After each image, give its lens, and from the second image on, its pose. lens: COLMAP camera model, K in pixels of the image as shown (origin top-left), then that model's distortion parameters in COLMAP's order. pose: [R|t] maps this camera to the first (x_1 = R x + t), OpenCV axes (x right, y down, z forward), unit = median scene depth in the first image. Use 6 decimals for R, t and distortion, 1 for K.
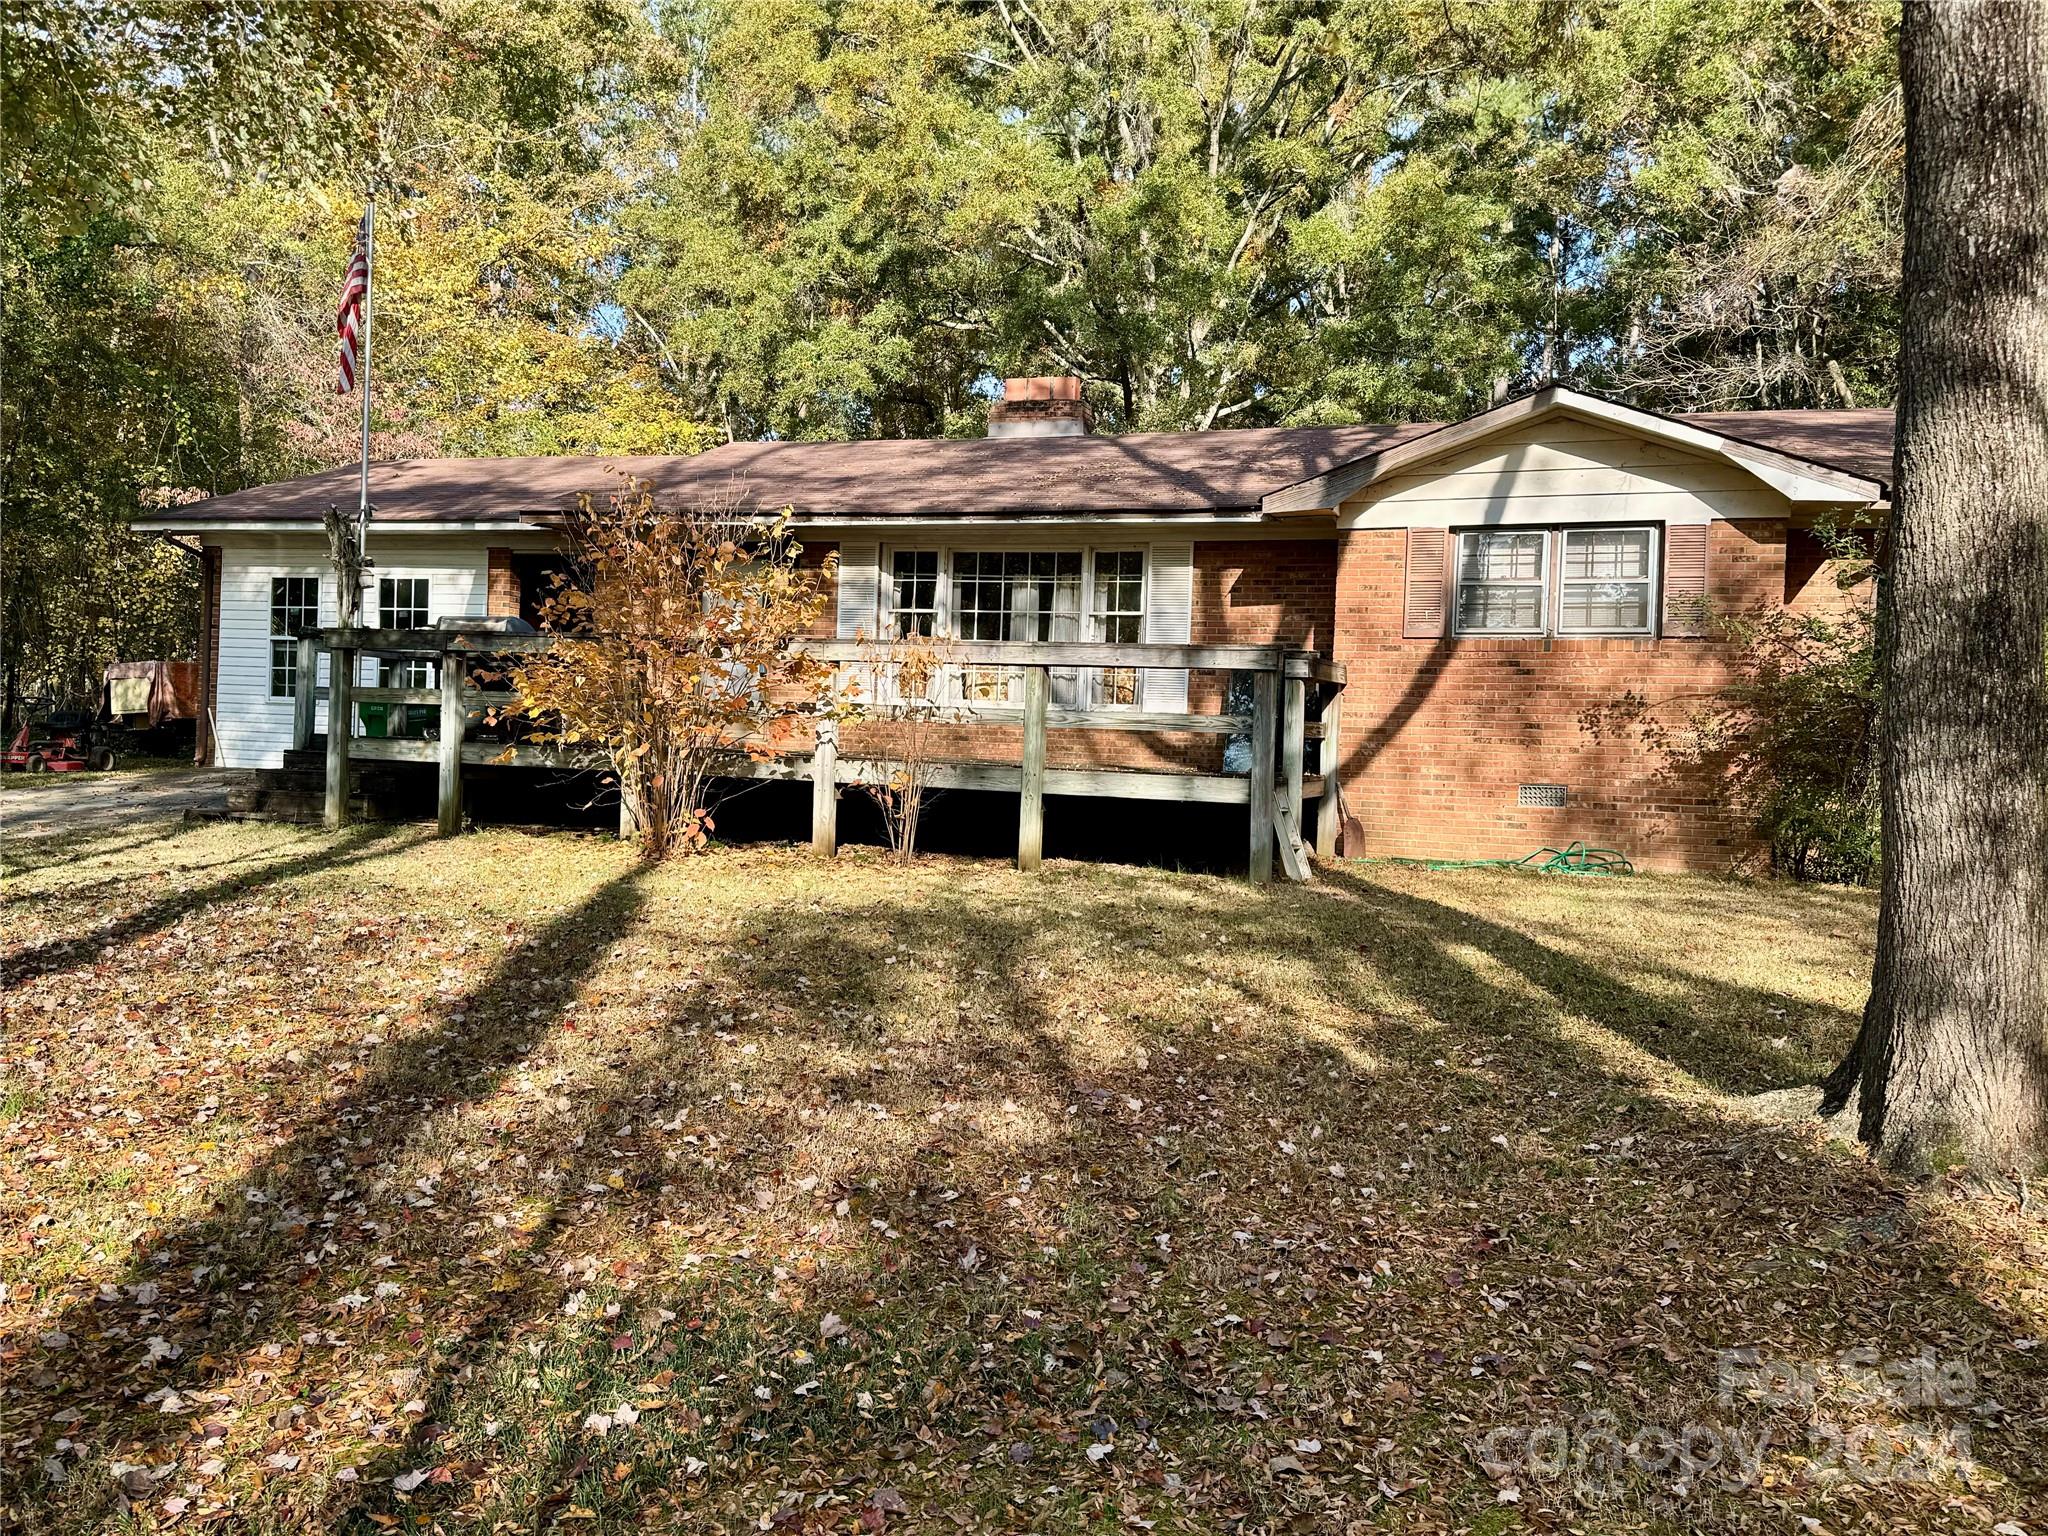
lens RADIAL K [[1711.4, 0, 1017.8], [0, 1711.4, 770.1], [0, 0, 1]] dist [0.131573, -0.231617]
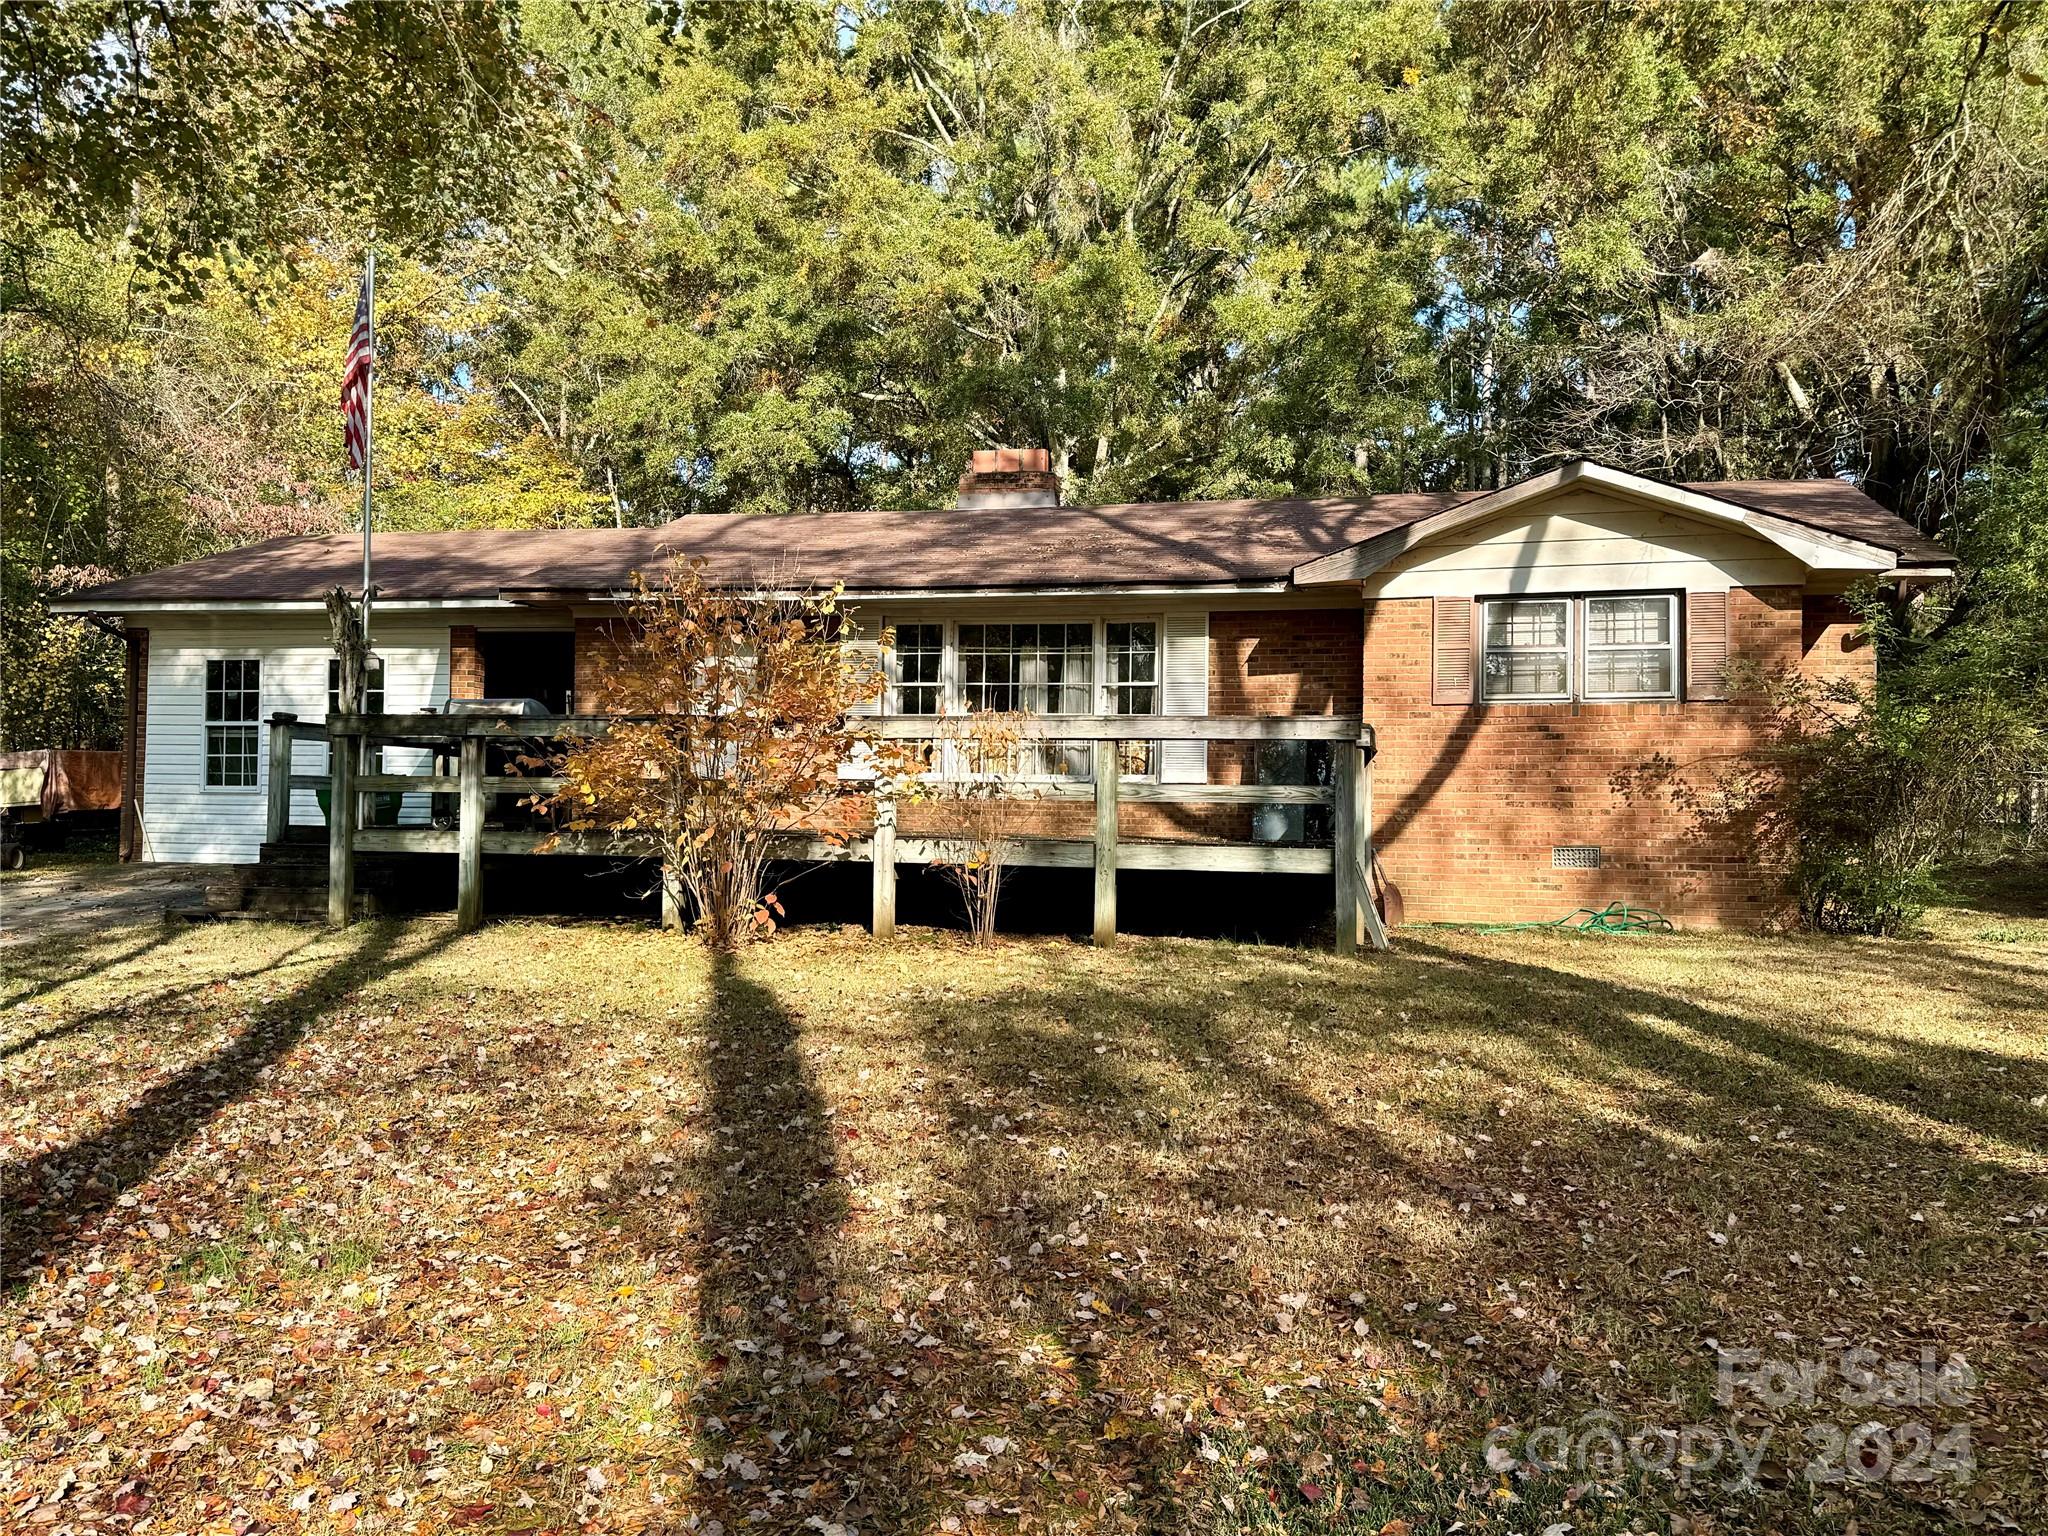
lens RADIAL K [[1711.4, 0, 1017.8], [0, 1711.4, 770.1], [0, 0, 1]] dist [0.131573, -0.231617]
pose [[0.993617, -0.021193, 0.110793, -0.132275], [0.025281, 0.999046, -0.035619, -0.008300], [-0.109933, 0.038193, 0.993205, 0.019093]]
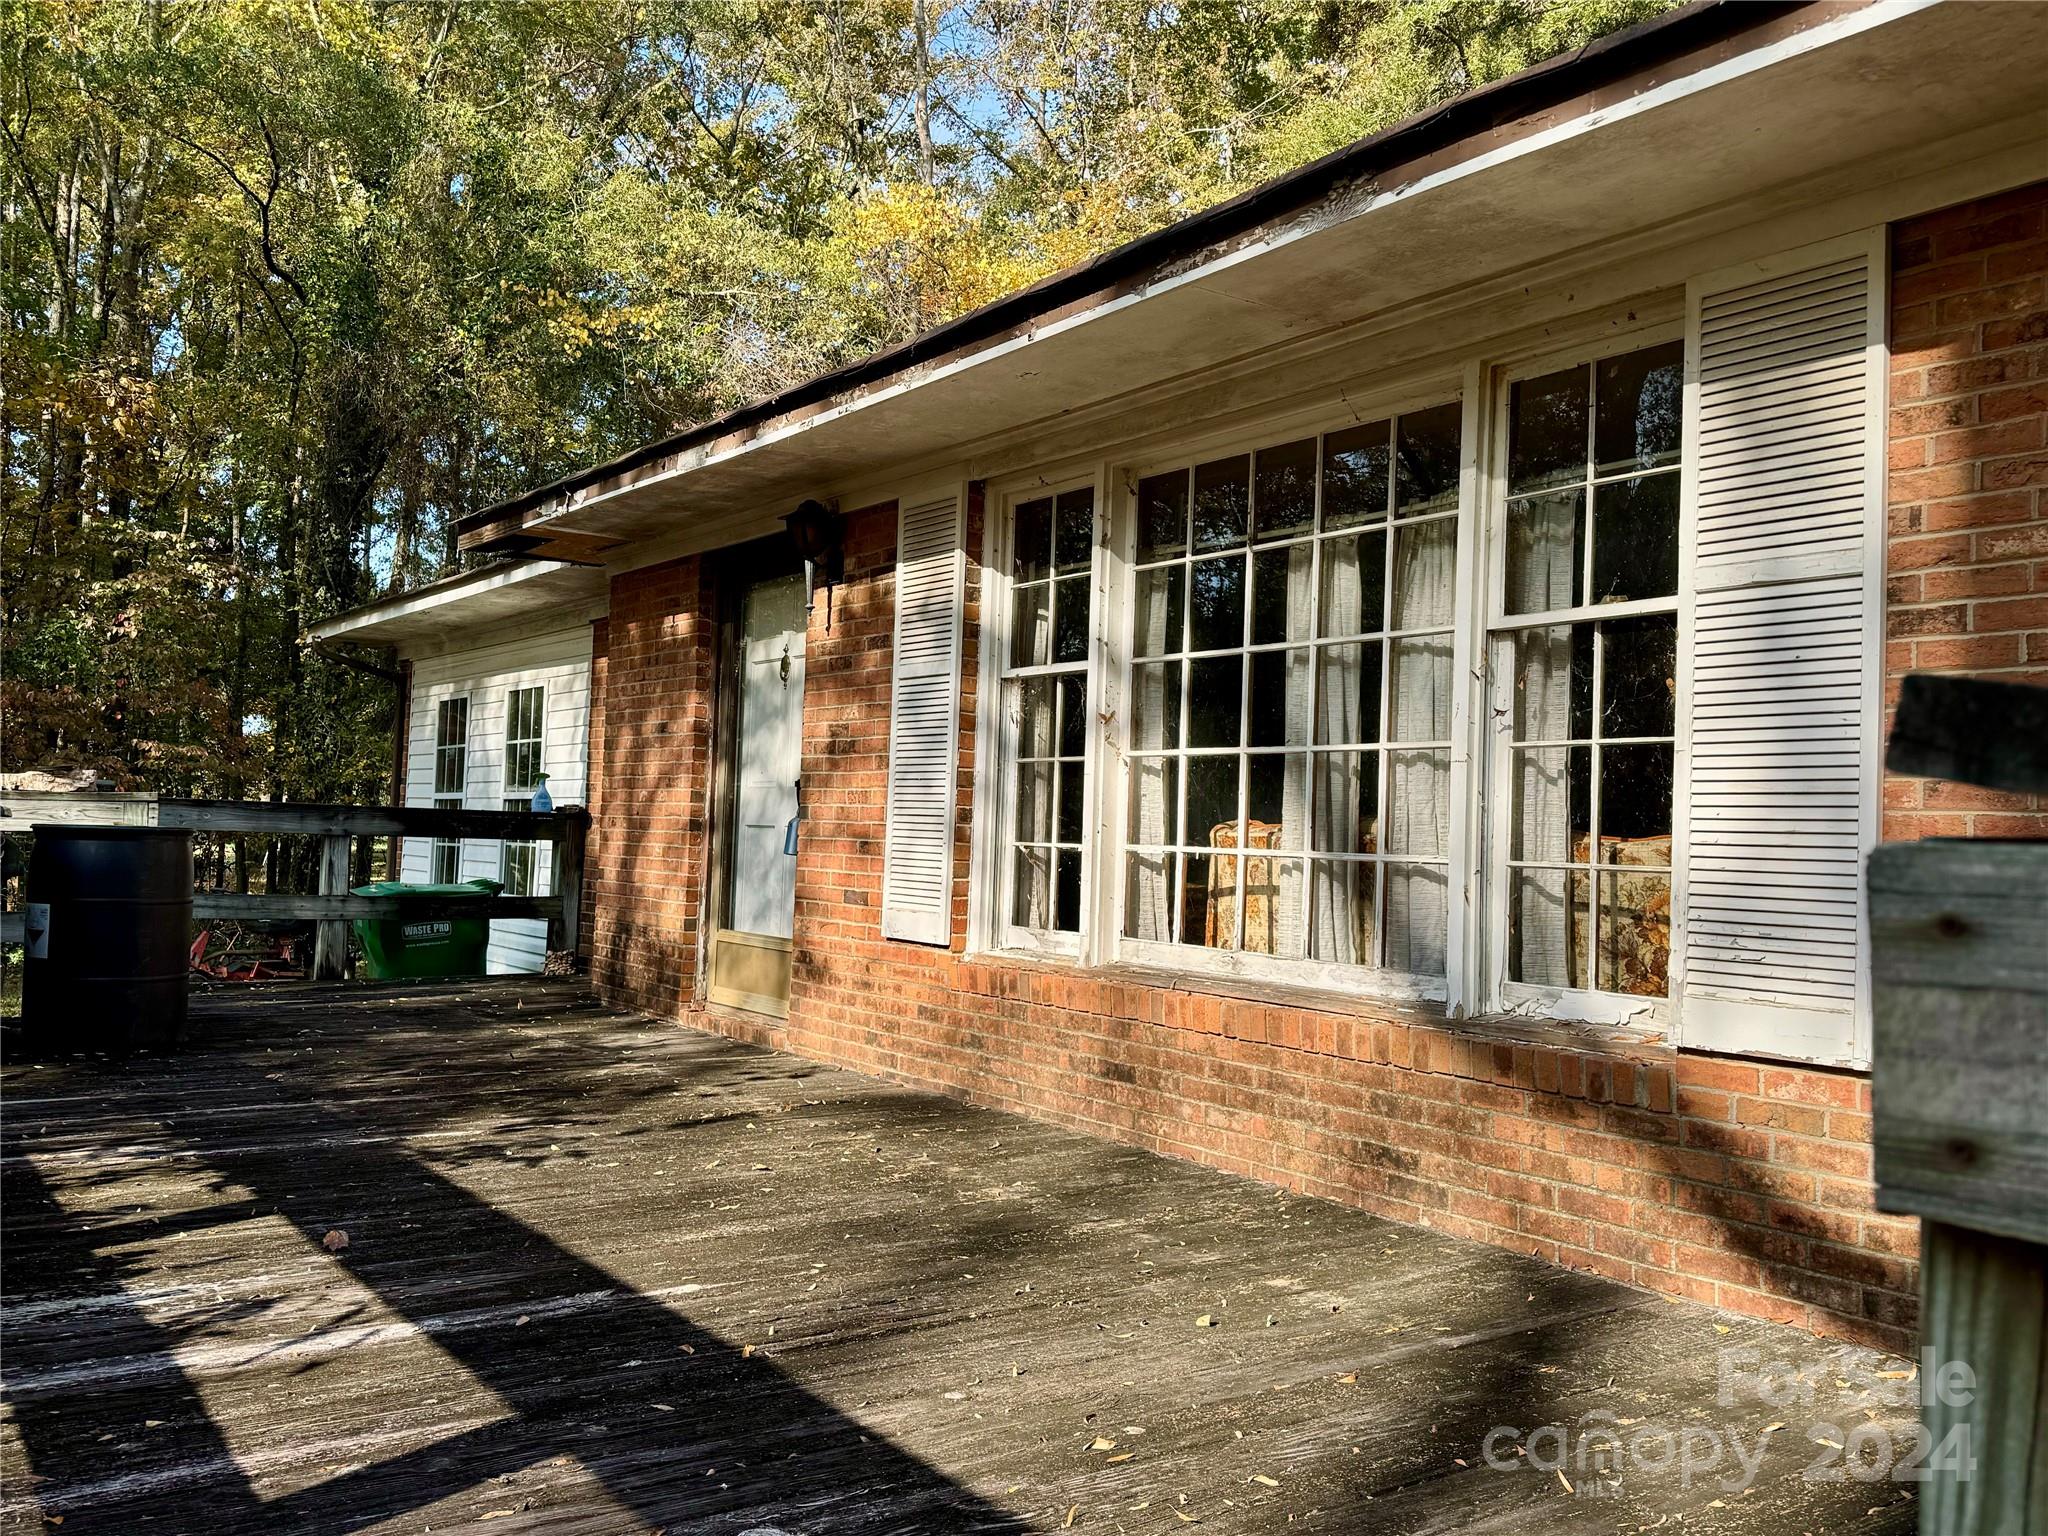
lens RADIAL K [[1711.4, 0, 1017.8], [0, 1711.4, 770.1], [0, 0, 1]] dist [0.131573, -0.231617]
pose [[0.810315, -0.026103, -0.585413, 0.150733], [-0.032541, 0.995461, -0.089429, -0.050494], [0.585090, 0.091515, 0.805788, 0.843283]]
